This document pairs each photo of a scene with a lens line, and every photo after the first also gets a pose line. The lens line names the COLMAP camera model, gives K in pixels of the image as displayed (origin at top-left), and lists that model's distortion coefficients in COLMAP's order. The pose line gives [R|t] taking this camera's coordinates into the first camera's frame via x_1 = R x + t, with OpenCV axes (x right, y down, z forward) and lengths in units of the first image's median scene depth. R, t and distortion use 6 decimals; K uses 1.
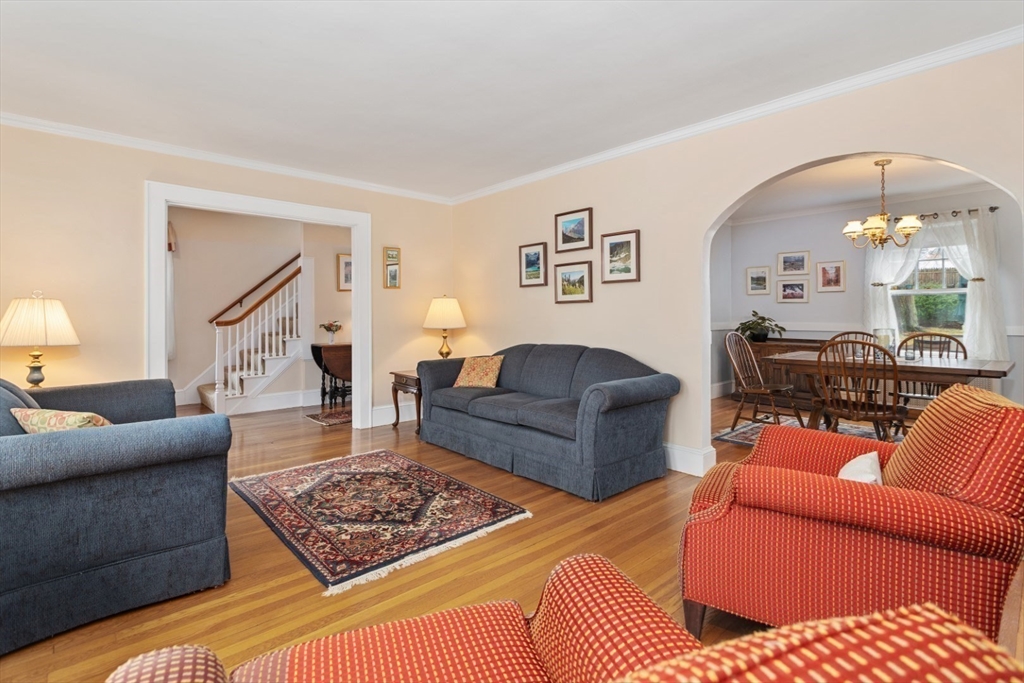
lens RADIAL K [[489.0, 0, 516.2], [0, 489.0, 315.6], [0, 0, 1]] dist [0.002920, 0.001893]
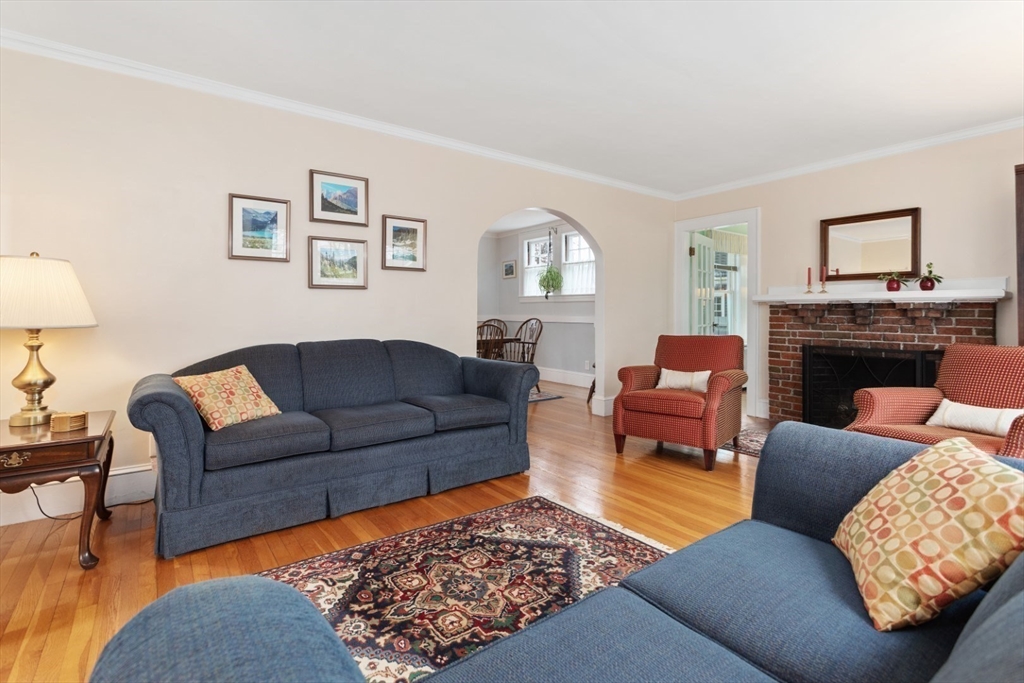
lens RADIAL K [[489.0, 0, 511.9], [0, 489.0, 315.1], [0, 0, 1]] dist [0.002920, 0.001893]
pose [[0.106706, -0.002765, 0.994287, -0.895365], [0.001322, 0.999996, 0.002639, 0.022527], [-0.994290, 0.001032, 0.106709, 0.862438]]
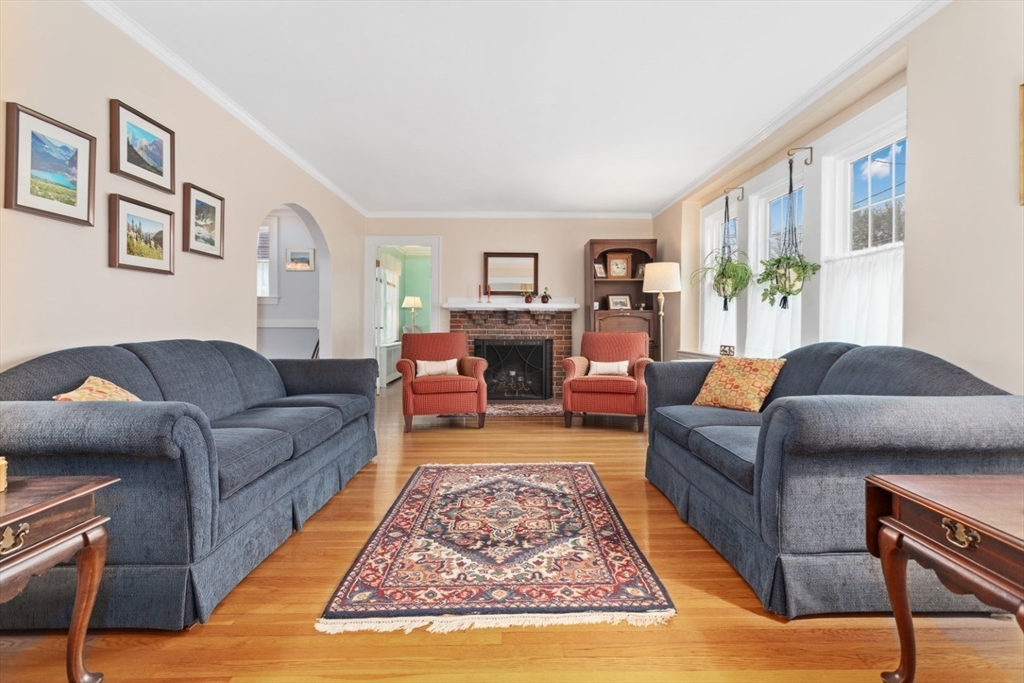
lens RADIAL K [[489.0, 0, 512.4], [0, 489.0, 329.9], [0, 0, 1]] dist [0.002920, 0.001893]
pose [[-0.742420, -0.006007, 0.669908, -0.842841], [0.001357, 0.999944, 0.010470, 0.054477], [-0.669933, 0.008682, -0.742370, 1.565029]]
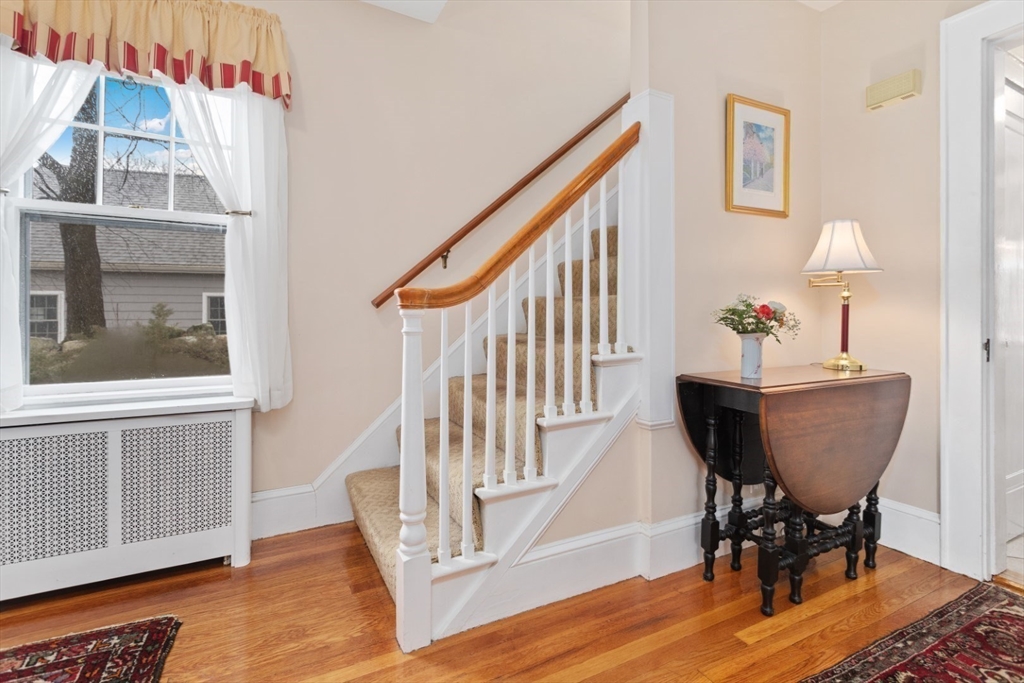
lens RADIAL K [[489.0, 0, 525.2], [0, 489.0, 315.8], [0, 0, 1]] dist [0.002920, 0.001893]
pose [[0.965784, 0.003301, -0.259329, -0.840973], [-0.005069, 0.999968, -0.006150, 0.047503], [0.259300, 0.007254, 0.965770, 1.335633]]
